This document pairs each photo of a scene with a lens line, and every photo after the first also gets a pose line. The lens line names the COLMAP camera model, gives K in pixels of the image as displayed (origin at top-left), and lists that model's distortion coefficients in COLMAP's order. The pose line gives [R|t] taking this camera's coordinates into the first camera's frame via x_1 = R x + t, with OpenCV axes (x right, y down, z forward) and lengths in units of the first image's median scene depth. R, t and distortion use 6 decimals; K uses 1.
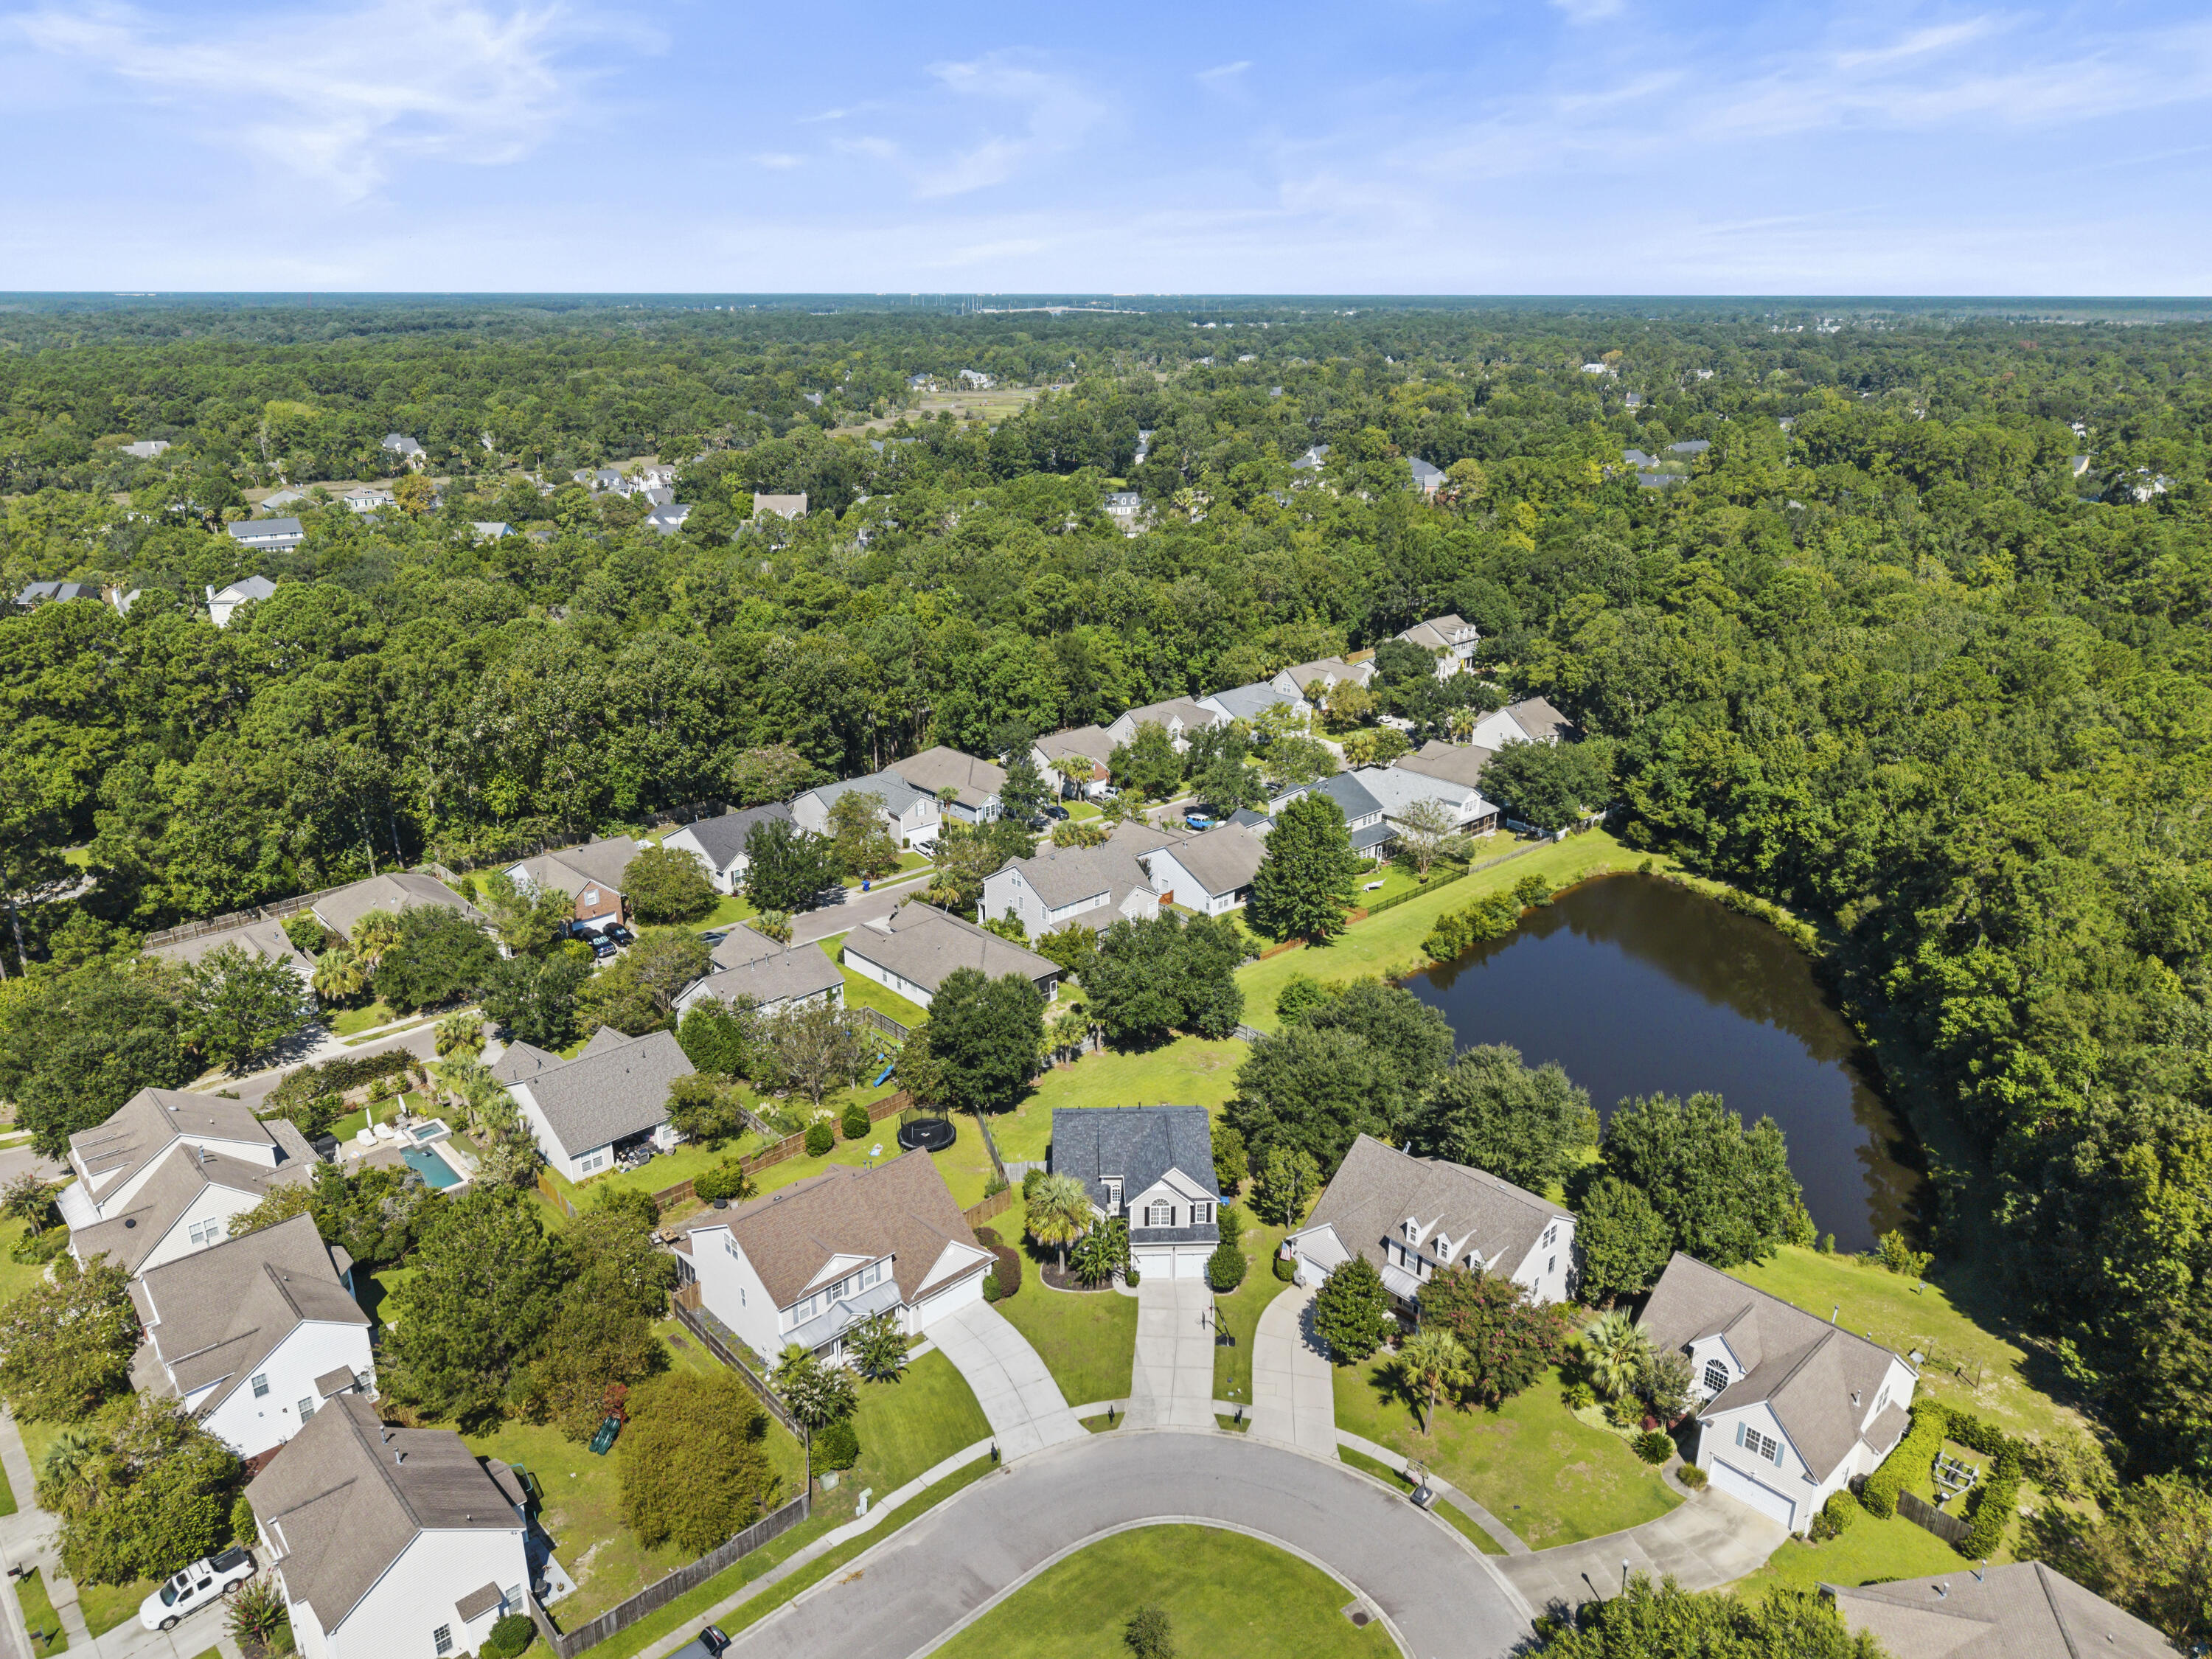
lens RADIAL K [[1478.2, 0, 1106.0], [0, 1478.2, 829.5], [0, 0, 1]] dist [0.004746, 0.000717]
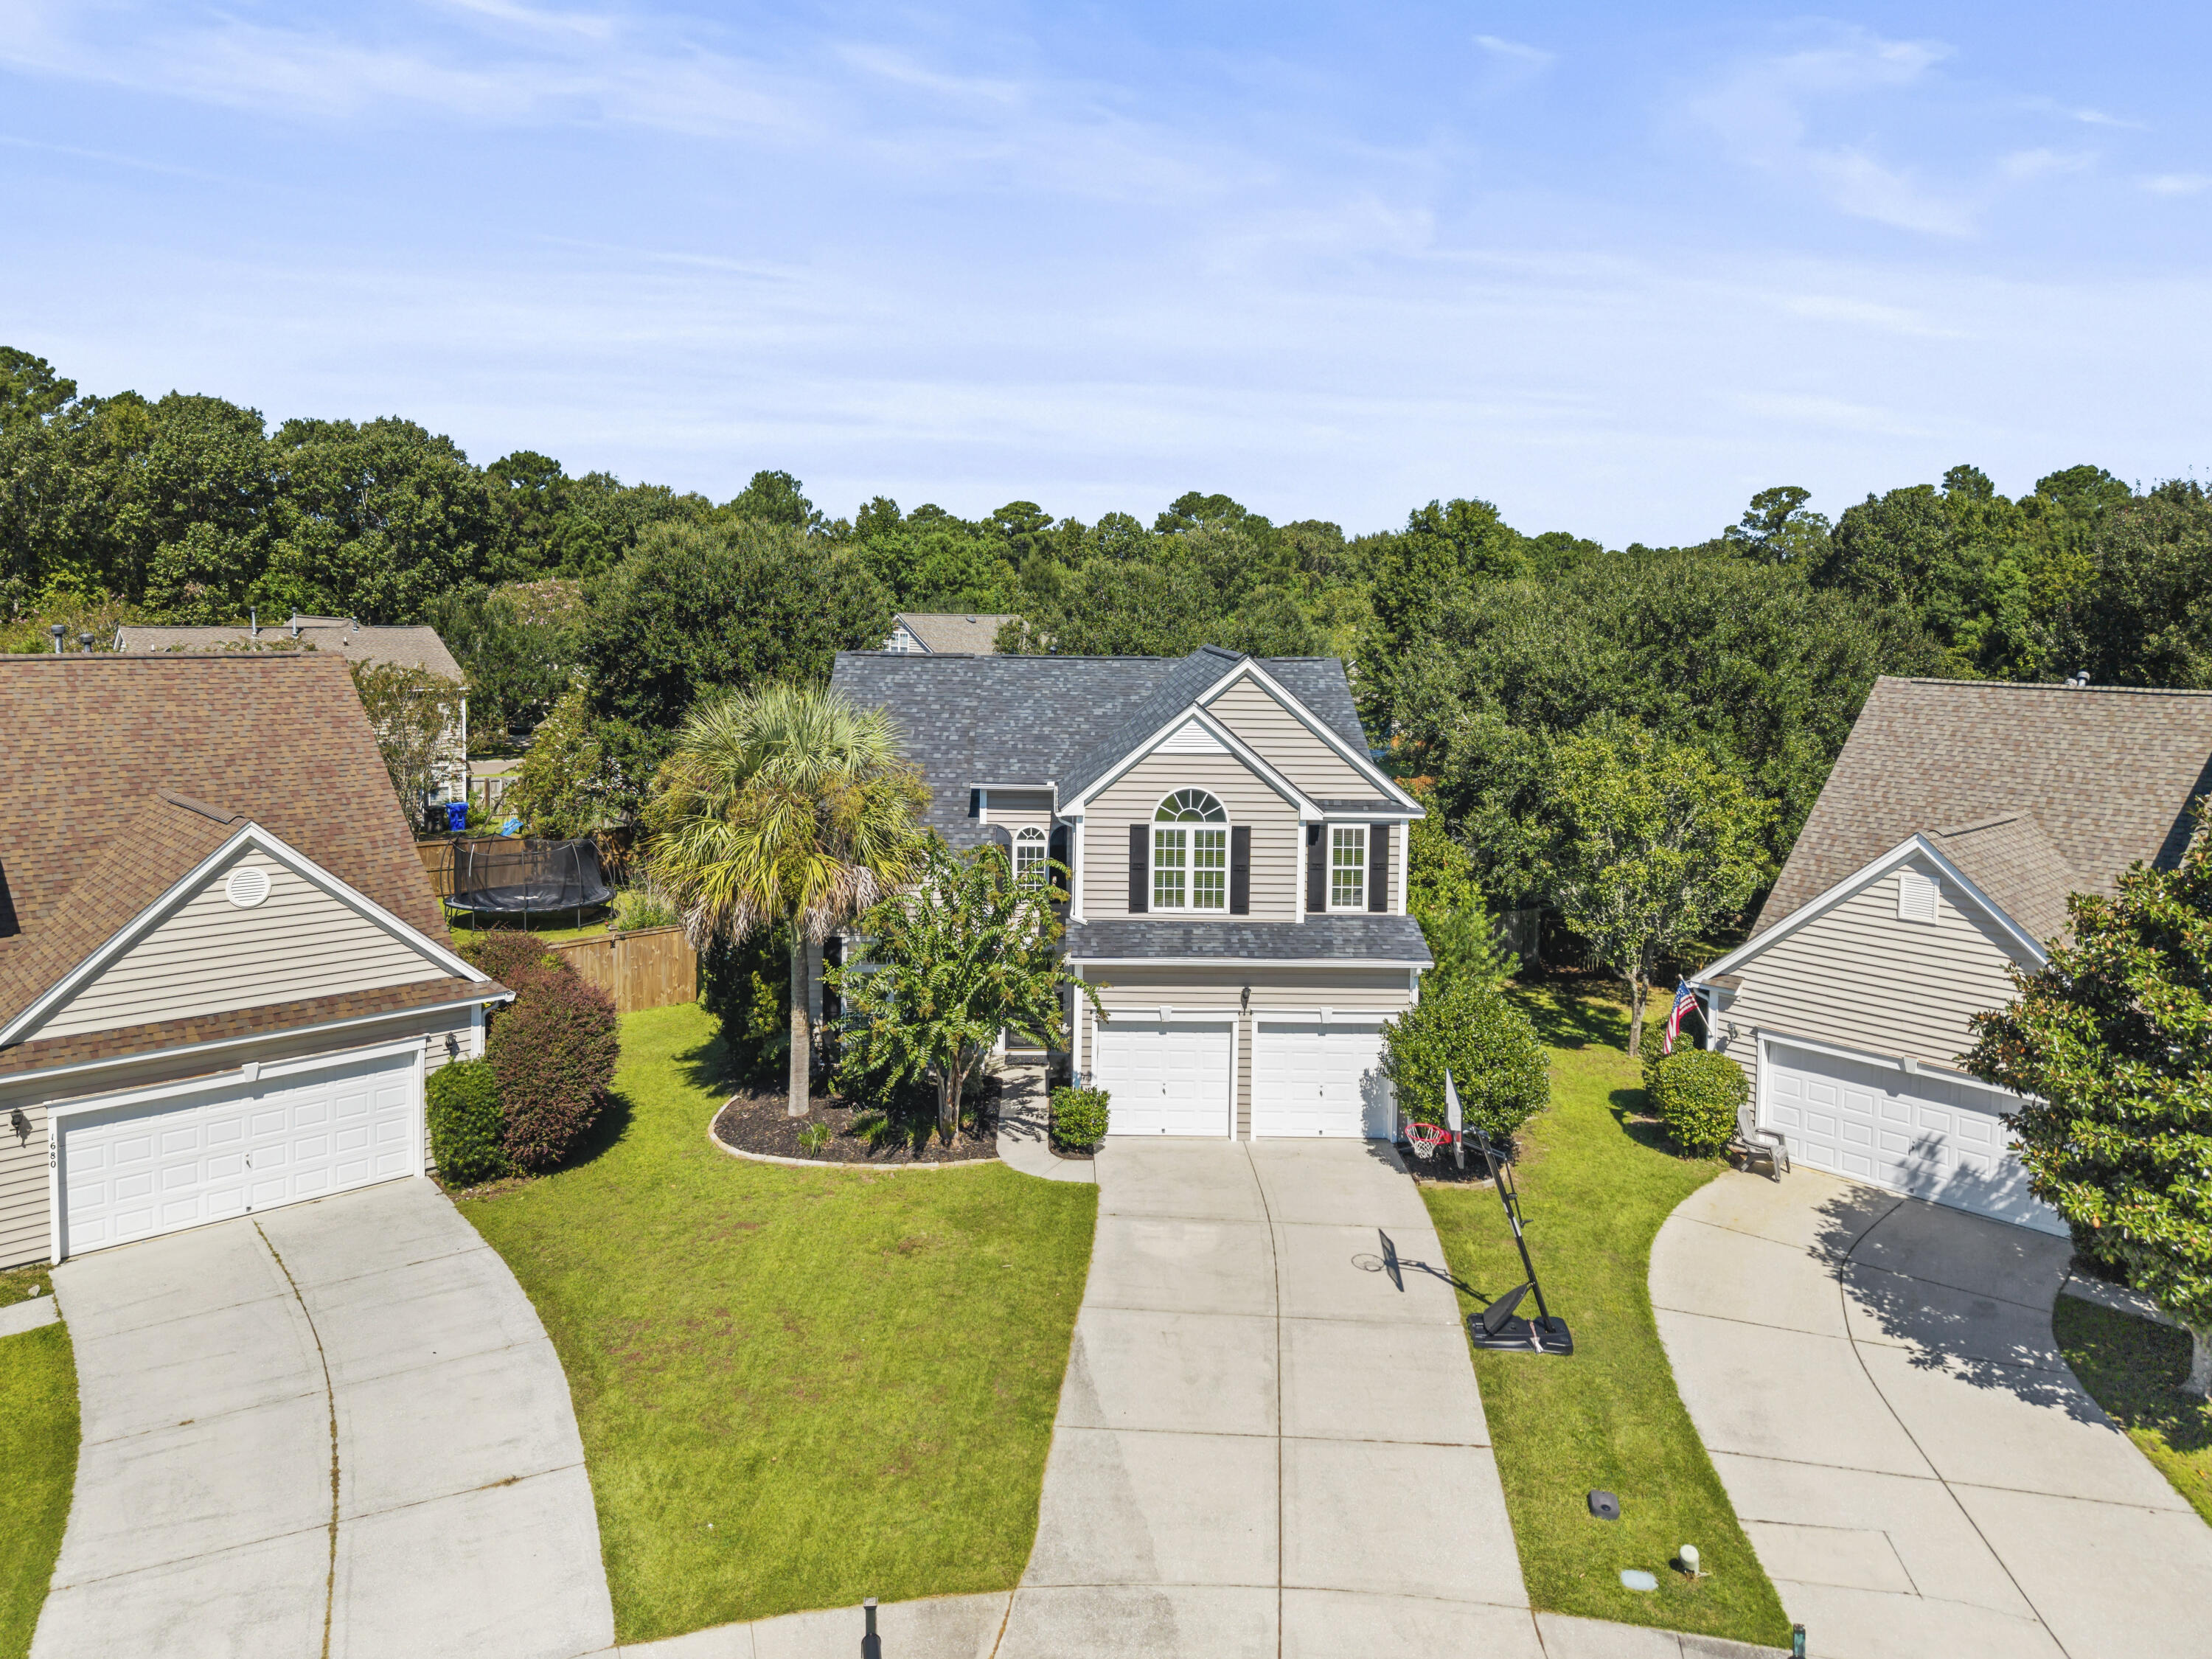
lens RADIAL K [[1528.9, 0, 1100.1], [0, 1528.9, 706.8], [0, 0, 1]] dist [0.004207, -0.000384]
pose [[0.999937, 0.009687, -0.005749, 0.022254], [-0.010846, 0.965773, -0.259160, 0.303034], [0.003041, 0.259206, 0.965817, 0.738862]]
